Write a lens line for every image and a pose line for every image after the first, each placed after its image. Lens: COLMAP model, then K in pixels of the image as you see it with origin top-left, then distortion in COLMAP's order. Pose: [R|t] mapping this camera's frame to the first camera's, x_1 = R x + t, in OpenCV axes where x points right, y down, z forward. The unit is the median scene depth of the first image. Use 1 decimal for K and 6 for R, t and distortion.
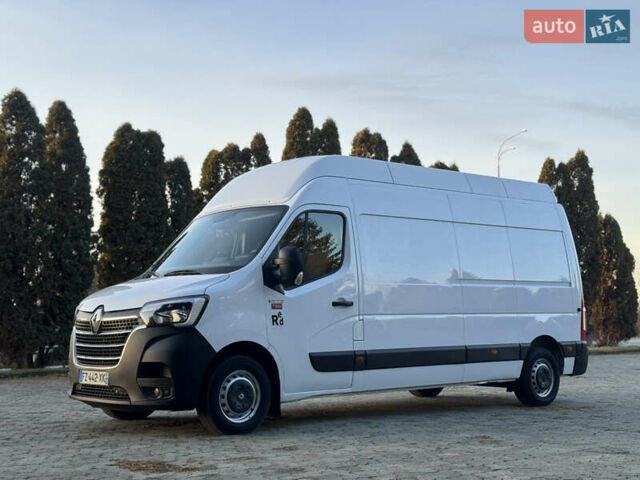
lens RADIAL K [[867.0, 0, 320.0], [0, 867.0, 240.0], [0, 0, 1]] dist [0.120227, -0.016632]
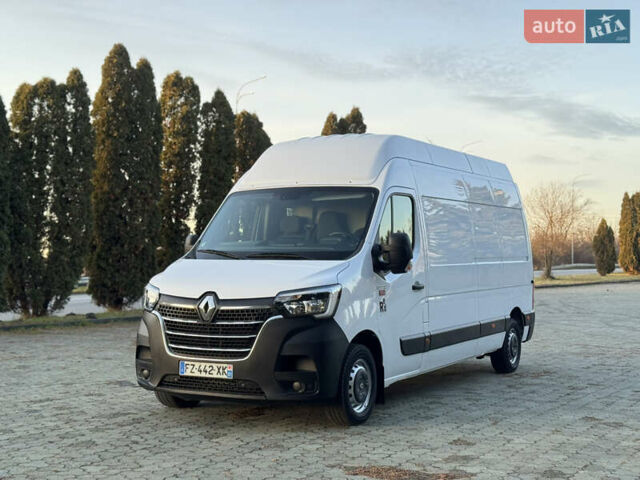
lens RADIAL K [[867.0, 0, 320.0], [0, 867.0, 240.0], [0, 0, 1]] dist [0.120227, -0.016632]
pose [[0.941240, 0.017776, 0.337271, -0.425003], [-0.042192, 0.996980, 0.065202, -0.042322], [-0.335093, -0.075601, 0.939147, 0.094605]]
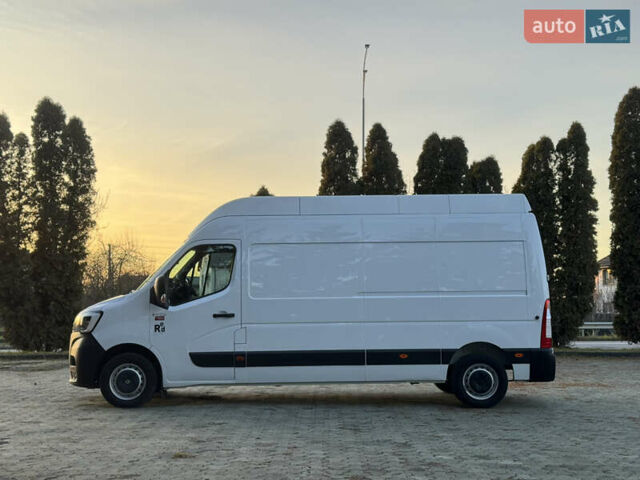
lens RADIAL K [[787.6, 0, 277.5], [0, 787.6, 239.1], [0, 0, 1]] dist [0.107015, -0.011762]
pose [[0.794493, -0.037580, -0.606109, 0.819070], [0.054072, 0.998497, 0.008970, -0.047963], [0.604861, -0.039900, 0.795331, 0.109709]]
